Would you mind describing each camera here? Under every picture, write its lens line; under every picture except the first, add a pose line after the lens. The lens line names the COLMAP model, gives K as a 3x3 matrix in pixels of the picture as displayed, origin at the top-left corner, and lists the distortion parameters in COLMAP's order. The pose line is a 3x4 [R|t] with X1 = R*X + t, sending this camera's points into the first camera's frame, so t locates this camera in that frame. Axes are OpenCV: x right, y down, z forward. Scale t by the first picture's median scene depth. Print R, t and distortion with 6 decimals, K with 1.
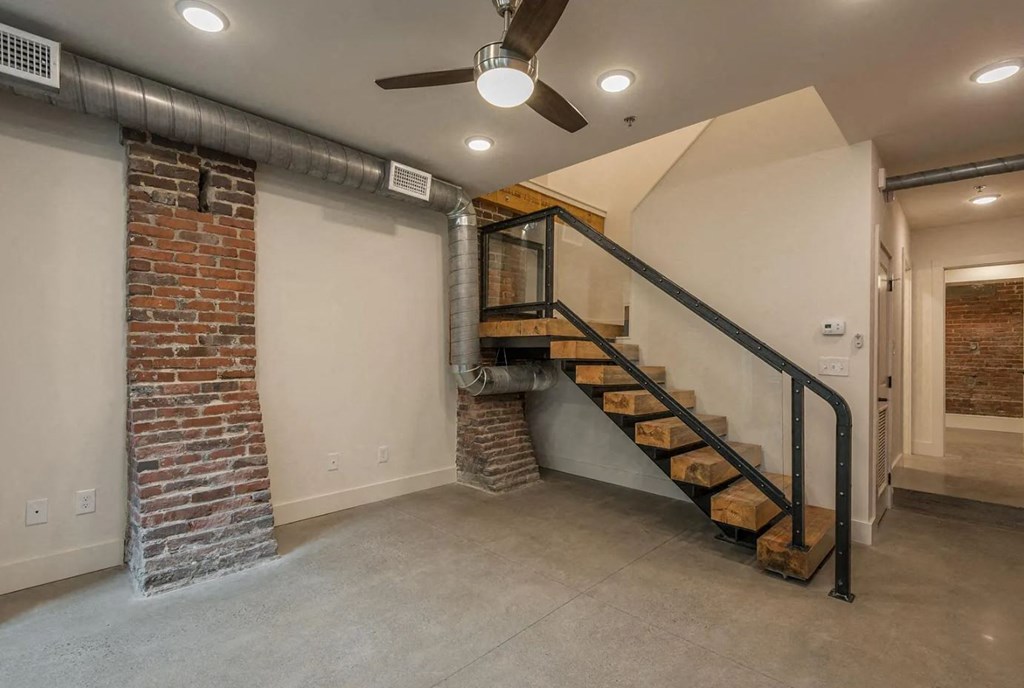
lens RADIAL K [[462.9, 0, 512.2], [0, 462.9, 352.6], [0, 0, 1]] dist [-0.001618, -0.002554]
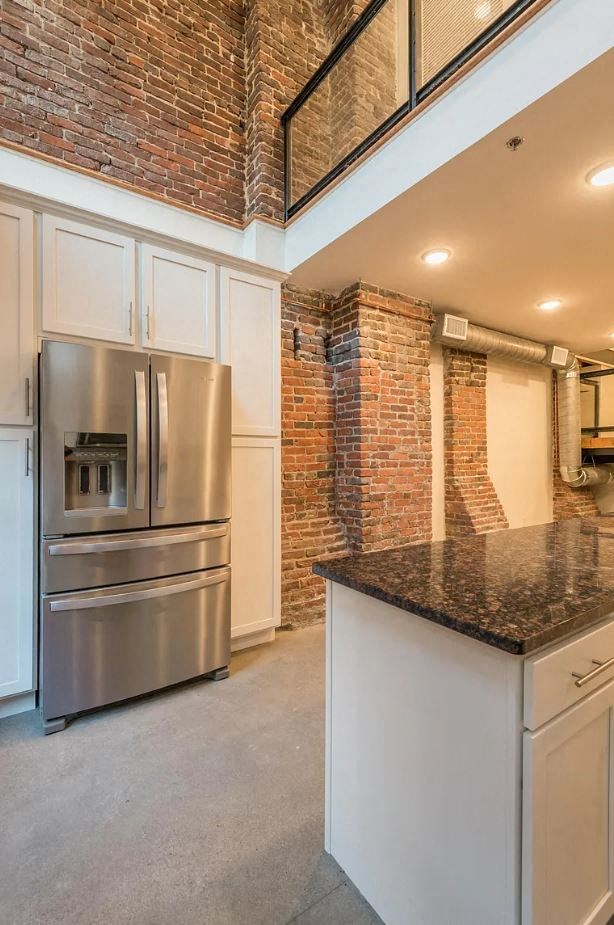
lens RADIAL K [[422.0, 0, 304.6], [0, 422.0, 461.6], [0, 0, 1]] dist [0.015589, -0.001699]
pose [[0.976822, -0.013696, -0.213615, -0.902378], [0.015579, 0.999853, 0.007133, -0.019345], [0.213486, -0.010295, 0.976892, -0.778591]]
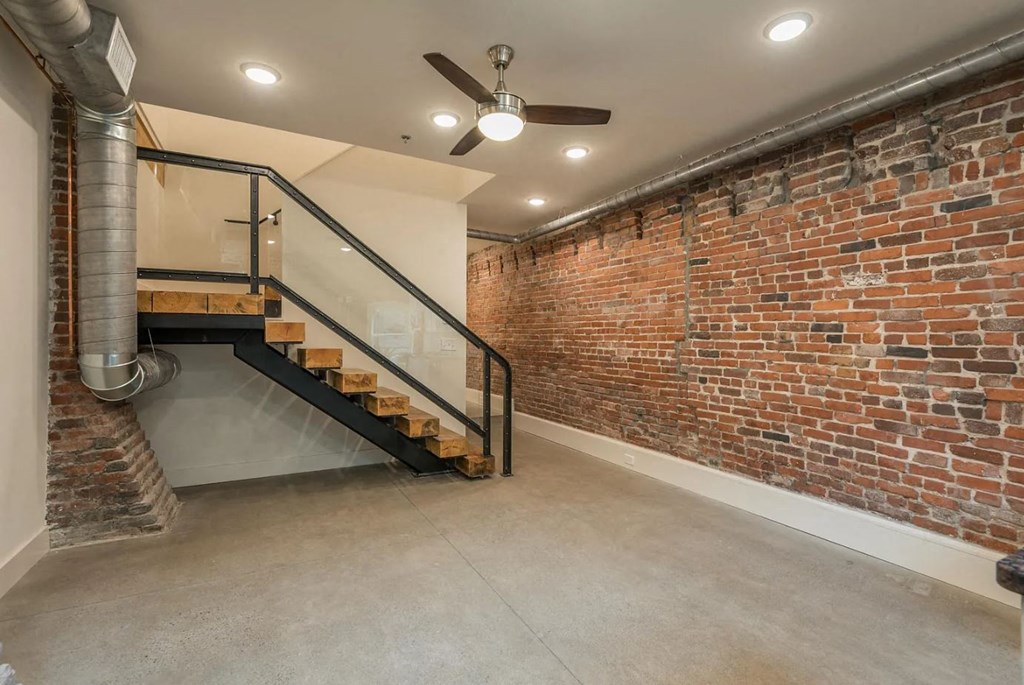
lens RADIAL K [[467.2, 0, 511.8], [0, 467.2, 341.7], [0, 0, 1]] dist [0.015589, -0.001699]
pose [[0.301502, -0.016940, 0.953315, -0.761606], [-0.007914, 0.999763, 0.020268, -0.011453], [-0.953433, -0.013655, 0.301297, 0.363351]]
